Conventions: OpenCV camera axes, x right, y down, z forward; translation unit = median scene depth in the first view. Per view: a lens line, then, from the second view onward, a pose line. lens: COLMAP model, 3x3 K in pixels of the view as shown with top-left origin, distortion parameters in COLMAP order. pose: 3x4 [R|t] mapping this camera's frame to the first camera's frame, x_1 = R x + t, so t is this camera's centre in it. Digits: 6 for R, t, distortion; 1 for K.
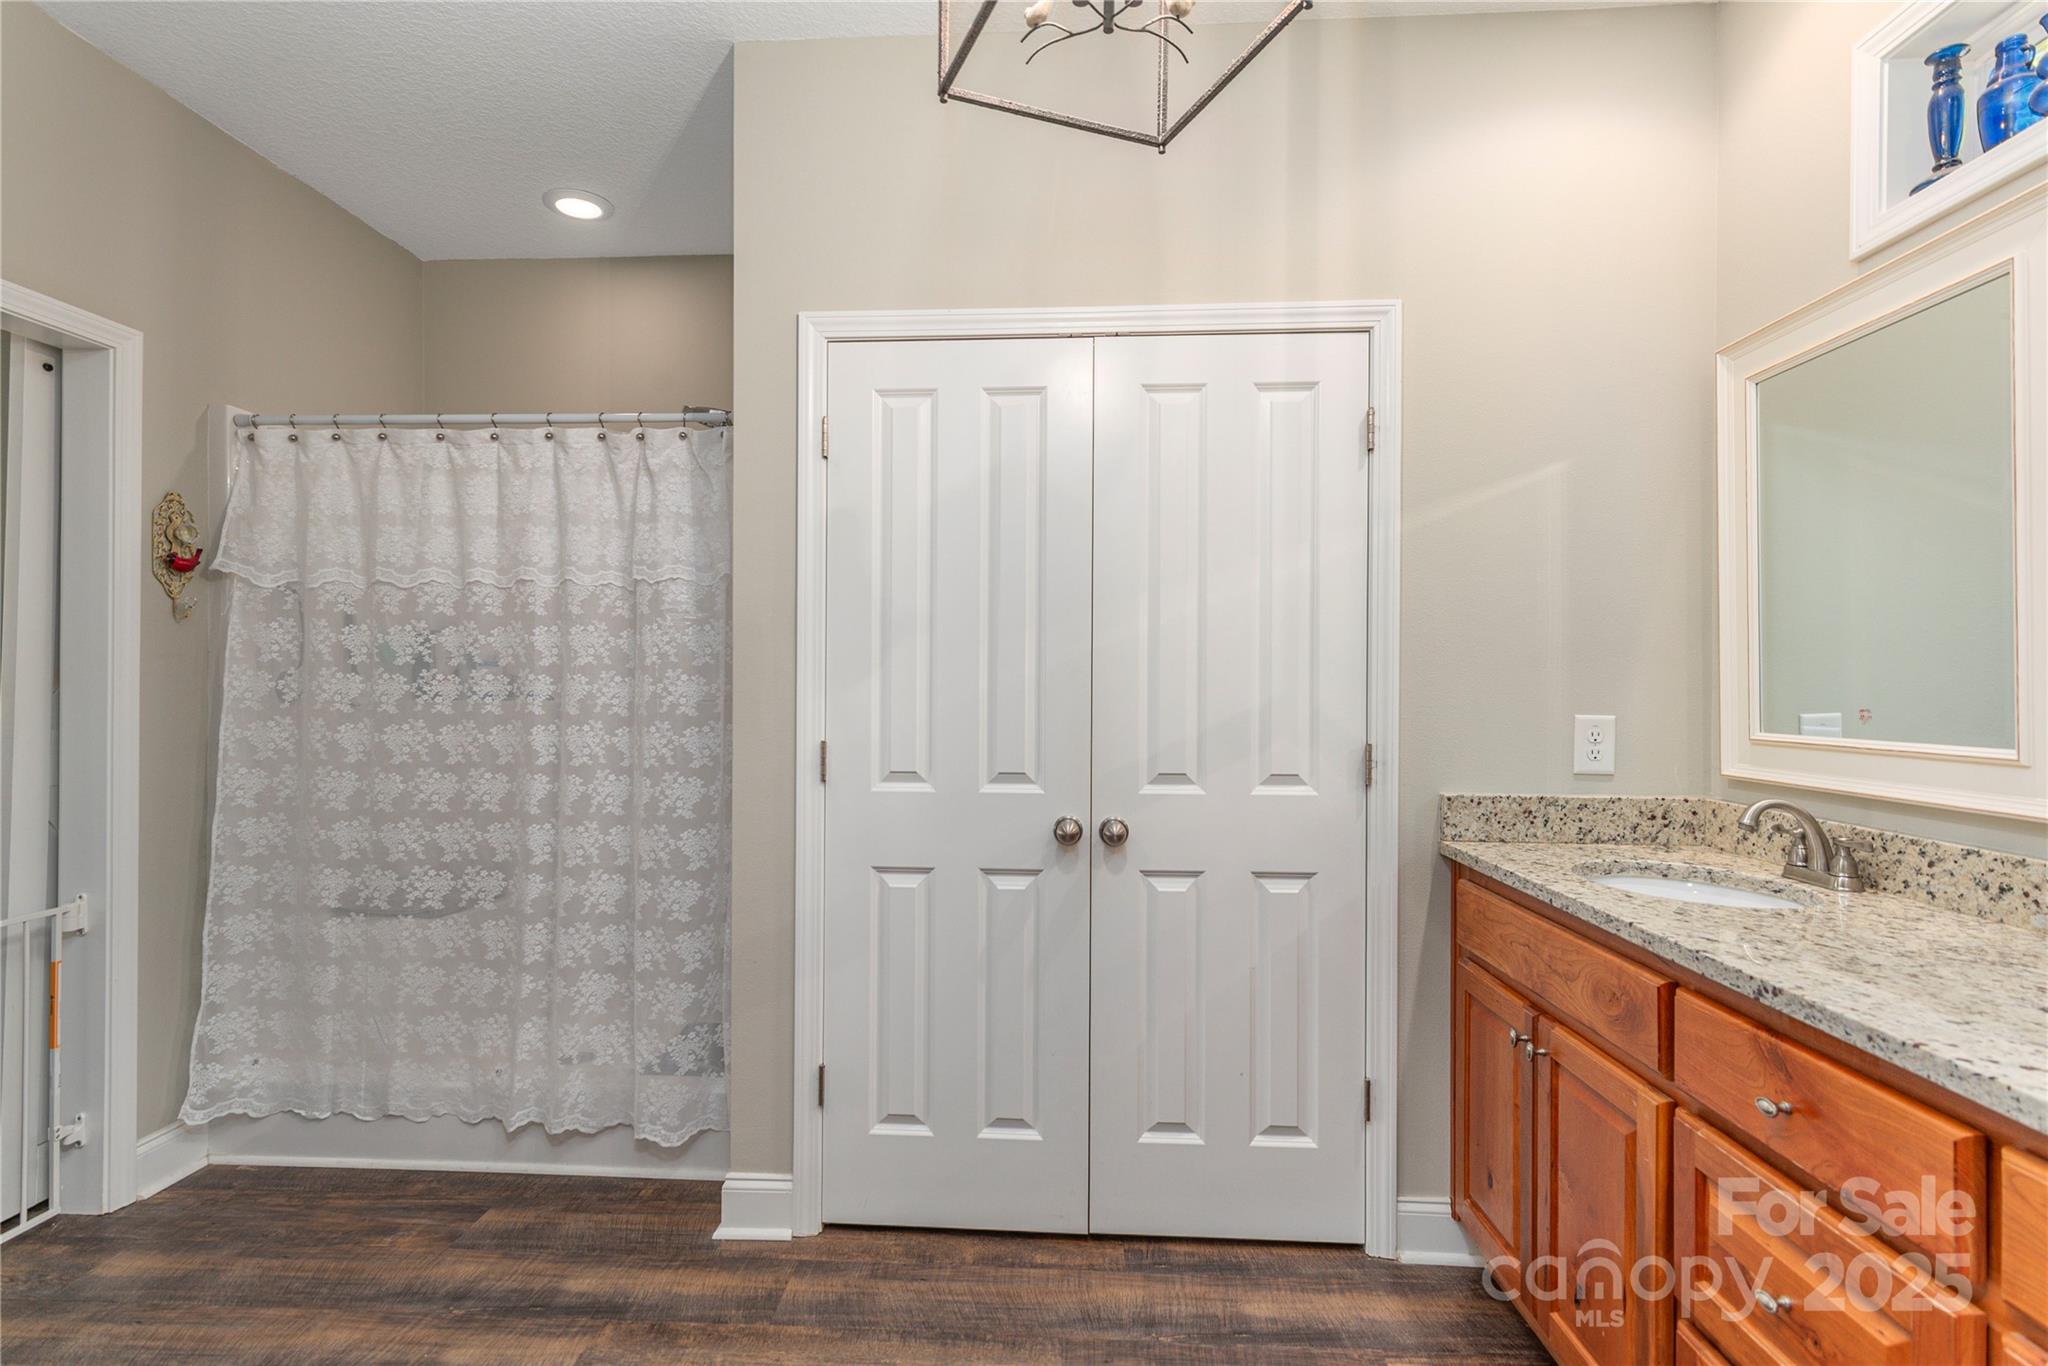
lens RADIAL K [[1003.3, 0, 1017.3], [0, 1003.3, 686.2], [0, 0, 1]] dist [0.009268, -0.000490]
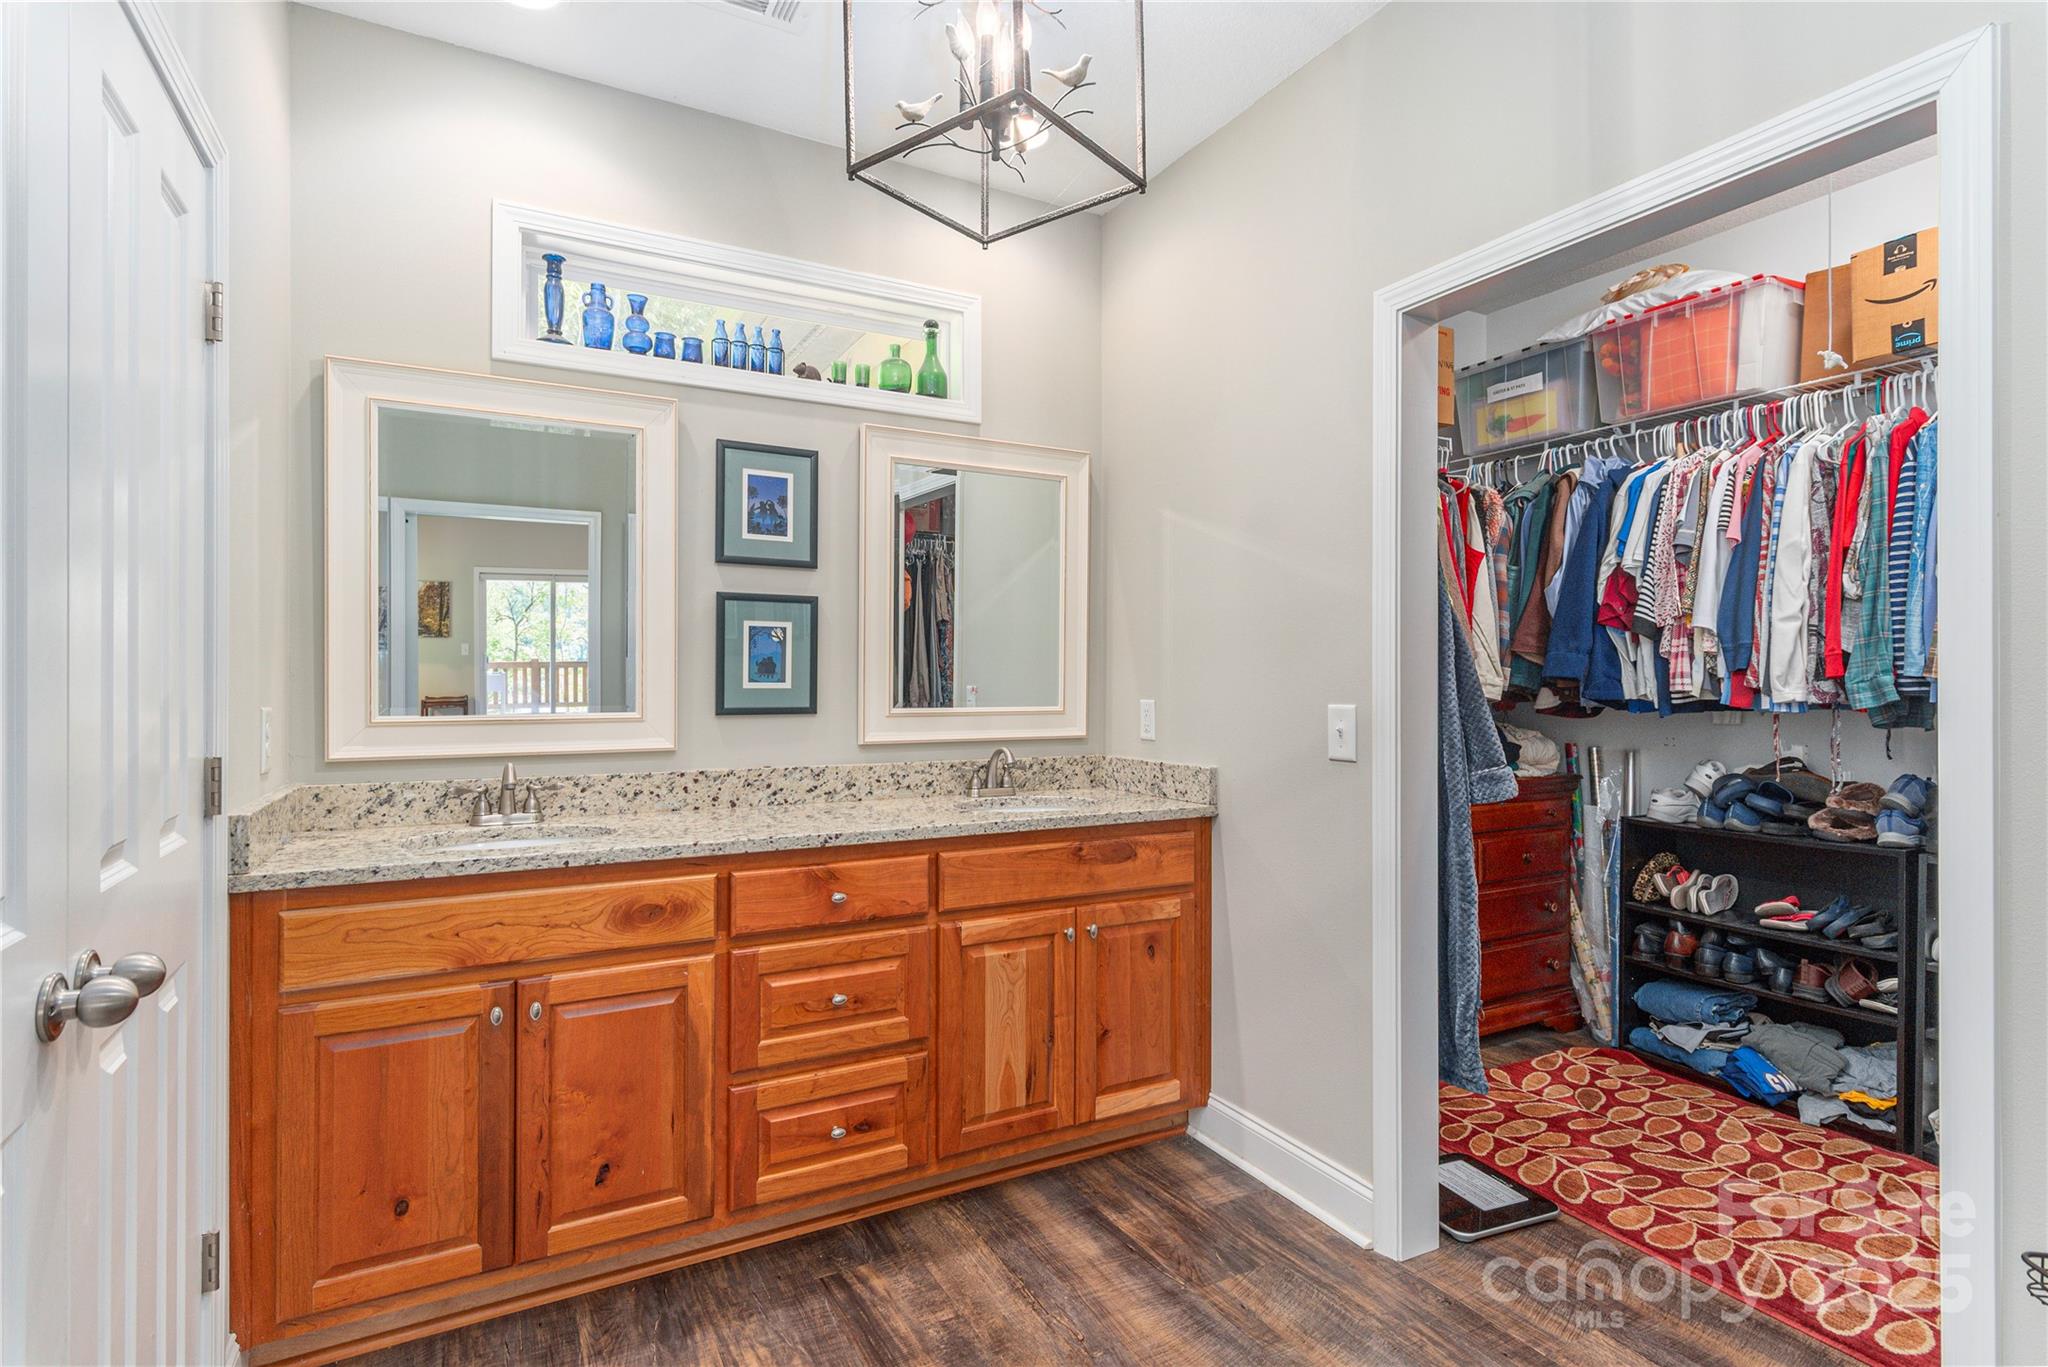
lens RADIAL K [[1003.3, 0, 1023.6], [0, 1003.3, 679.6], [0, 0, 1]] dist [0.009268, -0.000490]
pose [[-0.485750, -0.011384, 0.874024, -0.791477], [0.001159, 0.999906, 0.013667, -0.015142], [-0.874097, 0.007652, -0.485691, 1.178403]]
